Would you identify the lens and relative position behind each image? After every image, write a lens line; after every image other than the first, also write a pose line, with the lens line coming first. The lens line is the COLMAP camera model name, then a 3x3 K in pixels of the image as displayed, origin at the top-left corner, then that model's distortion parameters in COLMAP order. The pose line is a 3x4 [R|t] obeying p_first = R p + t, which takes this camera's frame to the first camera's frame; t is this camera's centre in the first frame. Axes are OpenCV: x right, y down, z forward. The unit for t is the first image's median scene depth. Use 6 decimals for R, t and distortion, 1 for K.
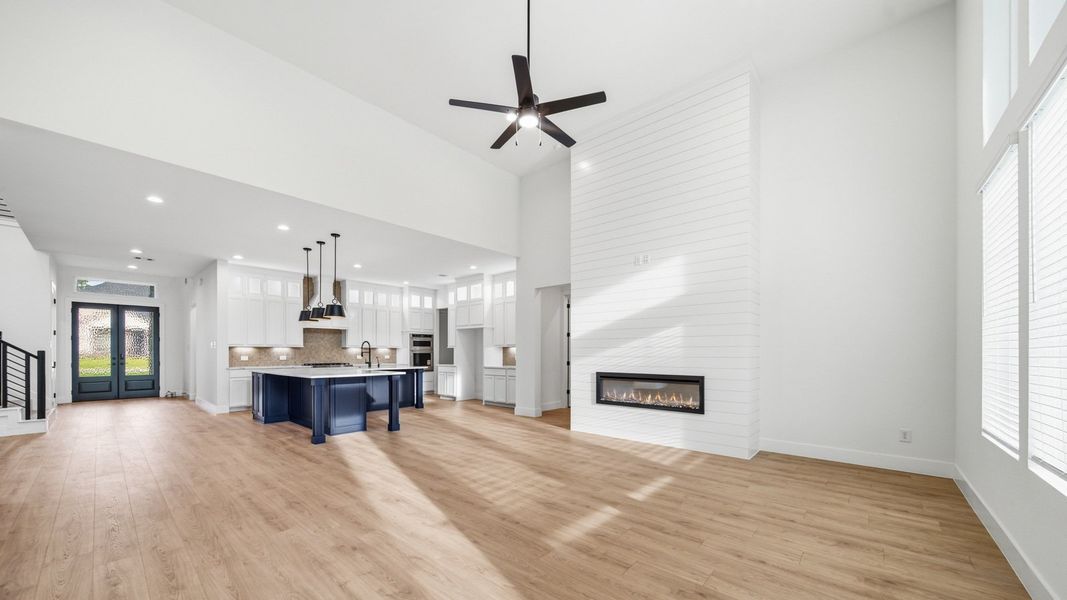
lens RADIAL K [[378.6, 0, 532.0], [0, 378.6, 354.1], [0, 0, 1]] dist [-0.000711, -0.000020]
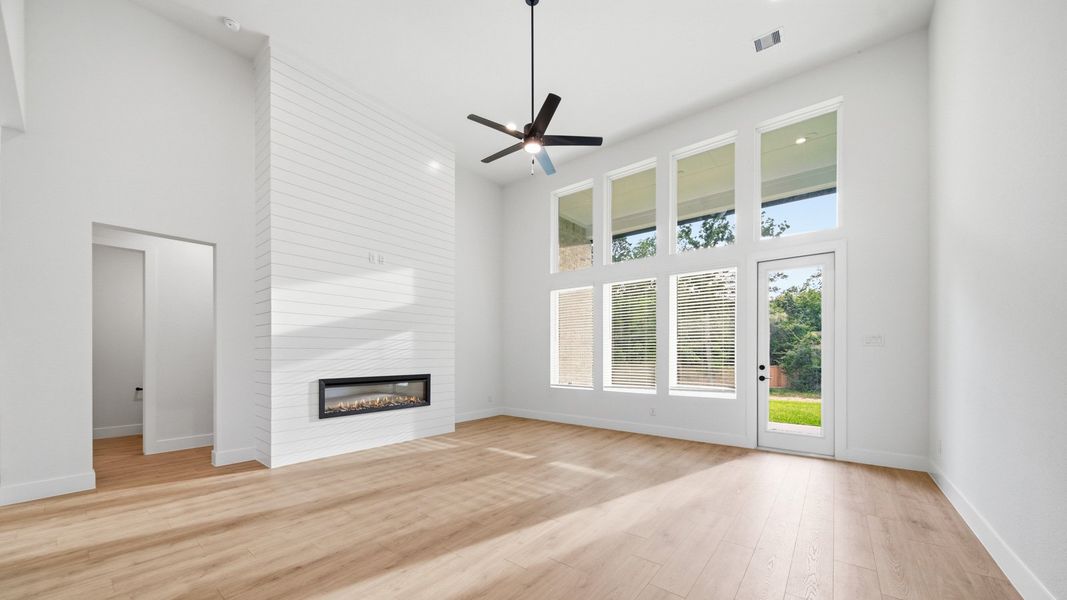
lens RADIAL K [[378.6, 0, 532.0], [0, 378.6, 354.1], [0, 0, 1]] dist [-0.000711, -0.000020]
pose [[-0.045522, 0.001556, 0.998962, -0.741801], [0.003624, 0.999992, -0.001392, -0.002442], [-0.998957, 0.003557, -0.045527, 0.690041]]
